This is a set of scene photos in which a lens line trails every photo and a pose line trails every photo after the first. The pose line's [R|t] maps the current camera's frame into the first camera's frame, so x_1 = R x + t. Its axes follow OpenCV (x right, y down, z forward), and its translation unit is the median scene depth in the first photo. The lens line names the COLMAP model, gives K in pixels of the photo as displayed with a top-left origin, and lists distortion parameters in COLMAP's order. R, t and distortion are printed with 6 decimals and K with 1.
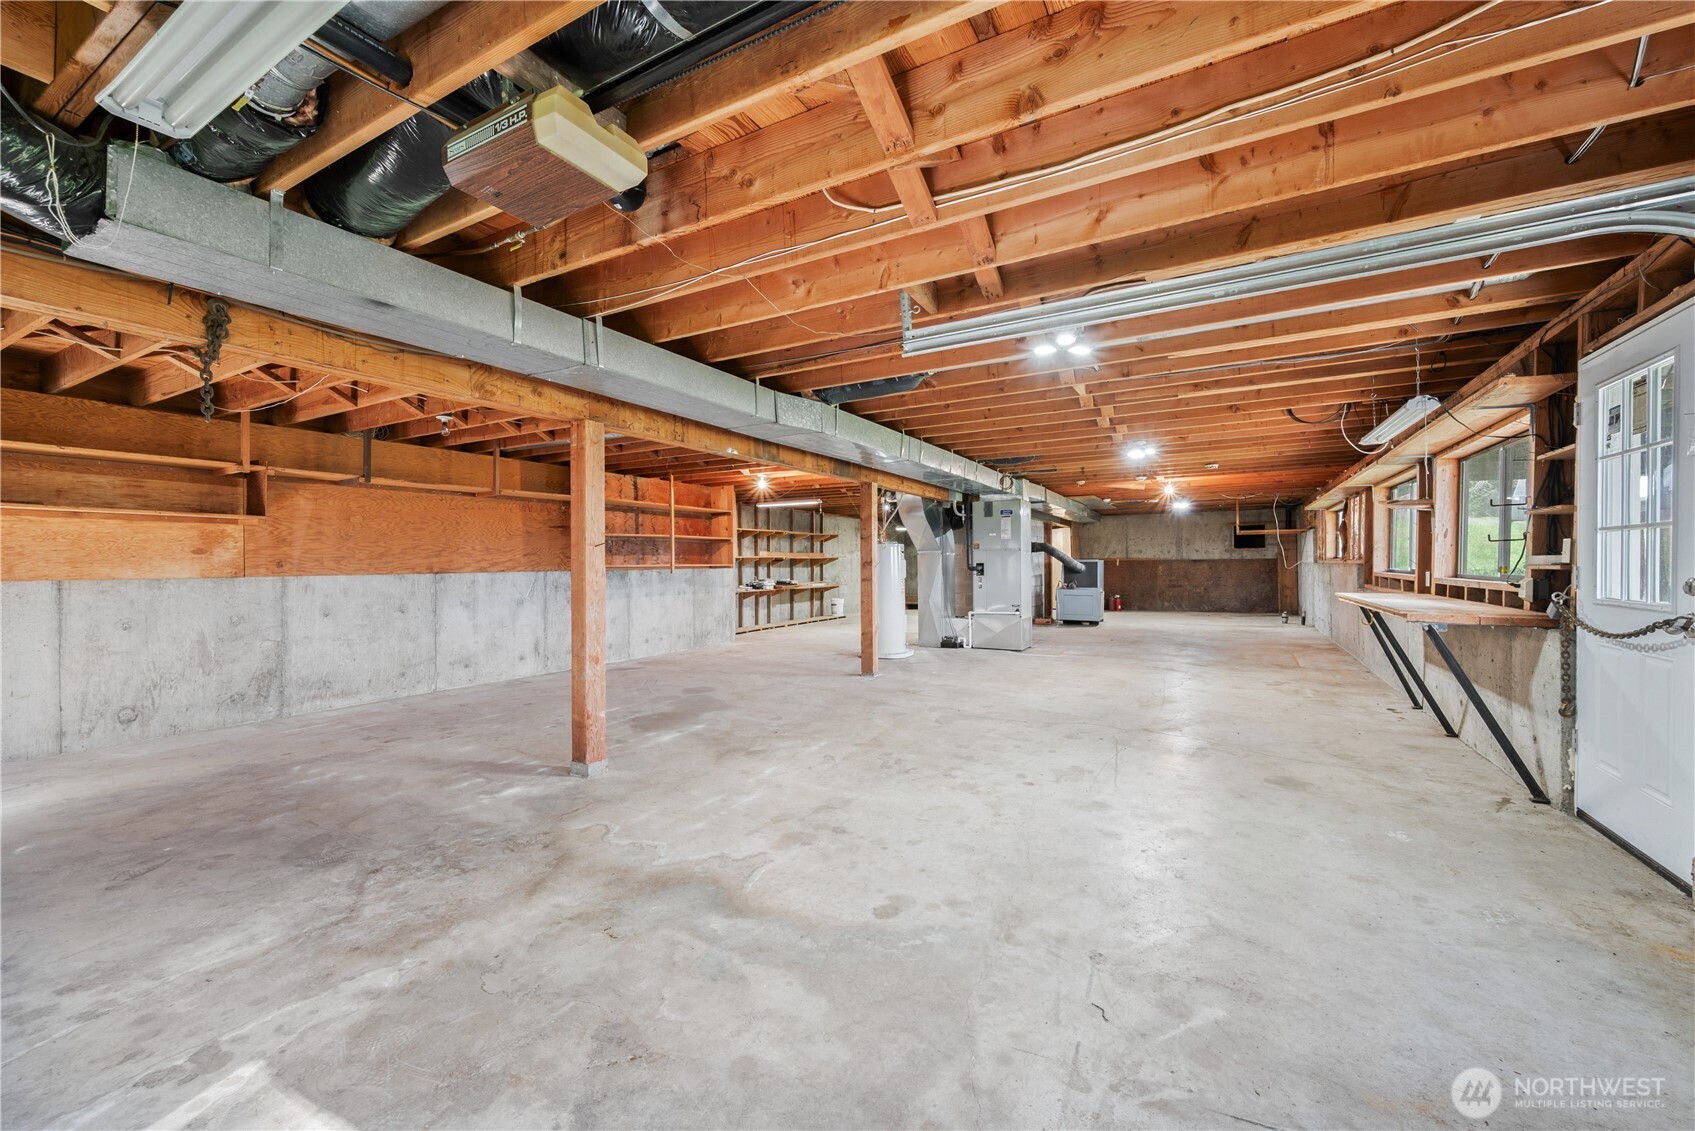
lens RADIAL K [[672.9, 0, 844.3], [0, 672.9, 568.0], [0, 0, 1]] dist [0.001809, 0.000083]
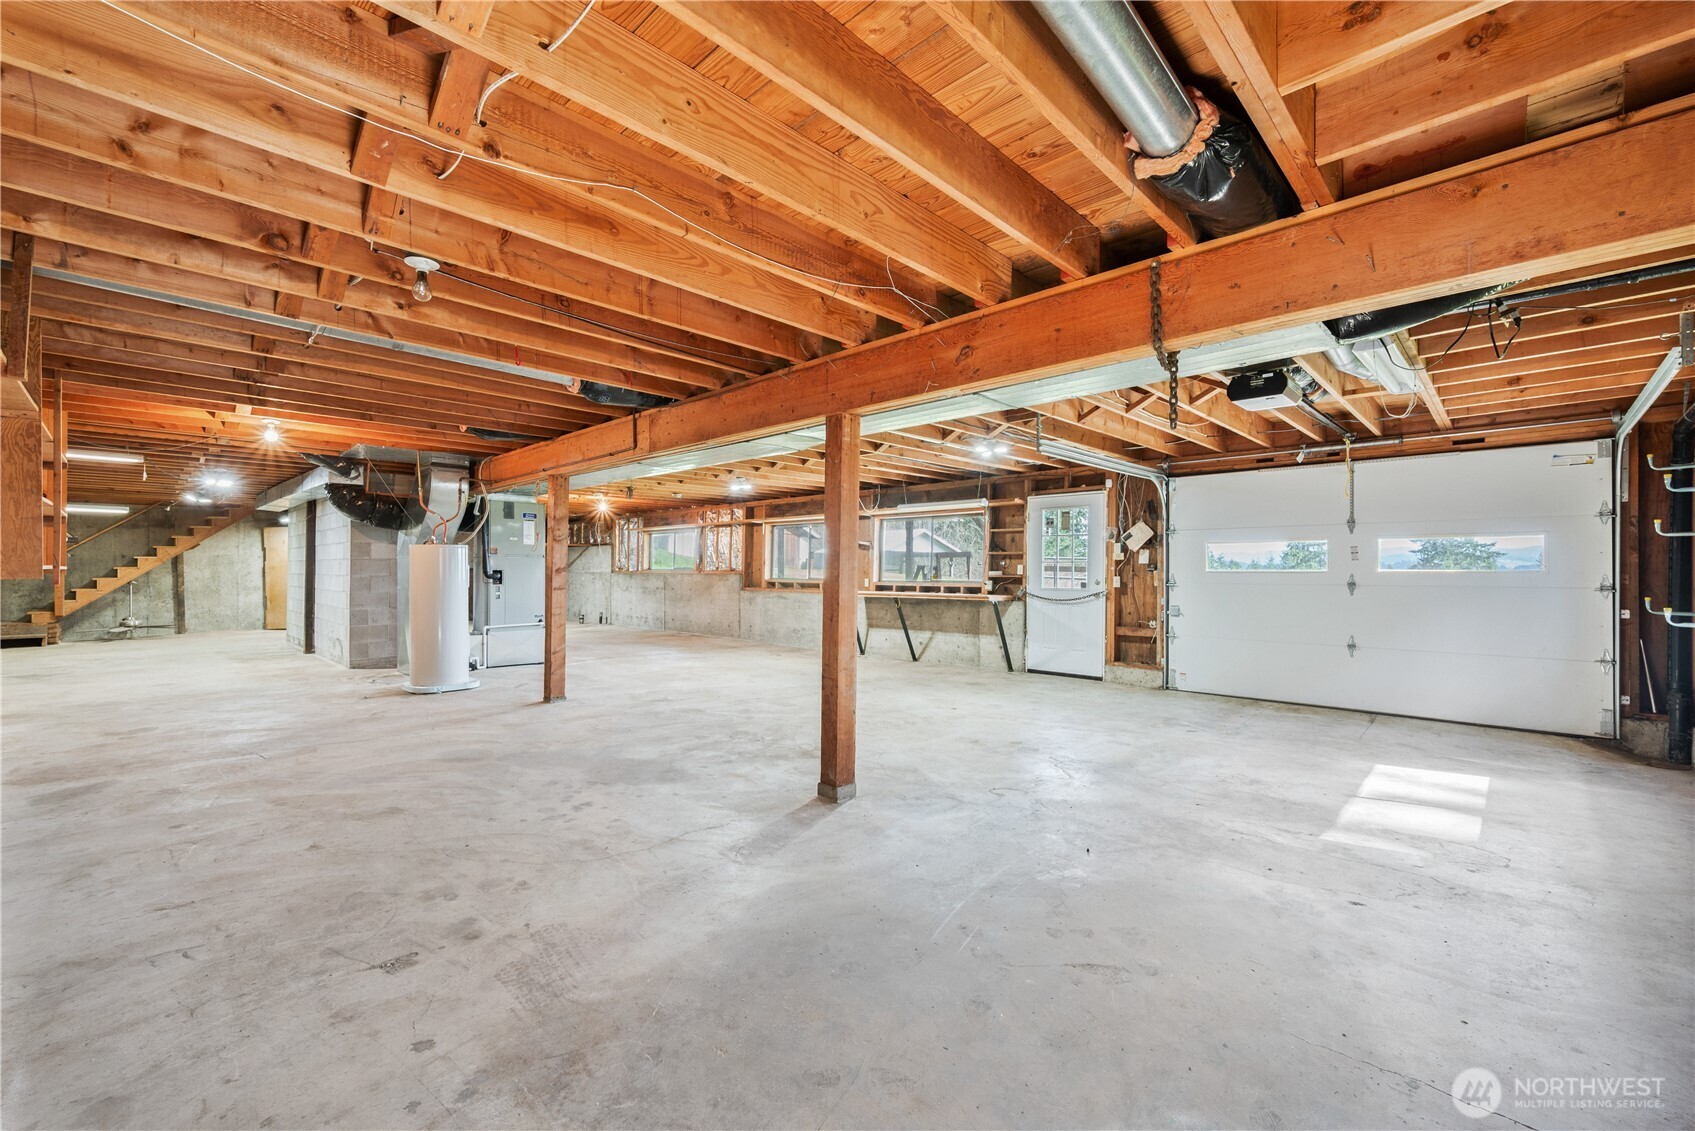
lens RADIAL K [[696.8, 0, 843.5], [0, 696.8, 571.5], [0, 0, 1]] dist [0.001944, -0.000019]
pose [[0.269232, 0.008557, 0.963037, -1.061807], [-0.001085, 0.999963, -0.008582, 0.003062], [-0.963075, 0.001265, 0.269232, 0.600654]]
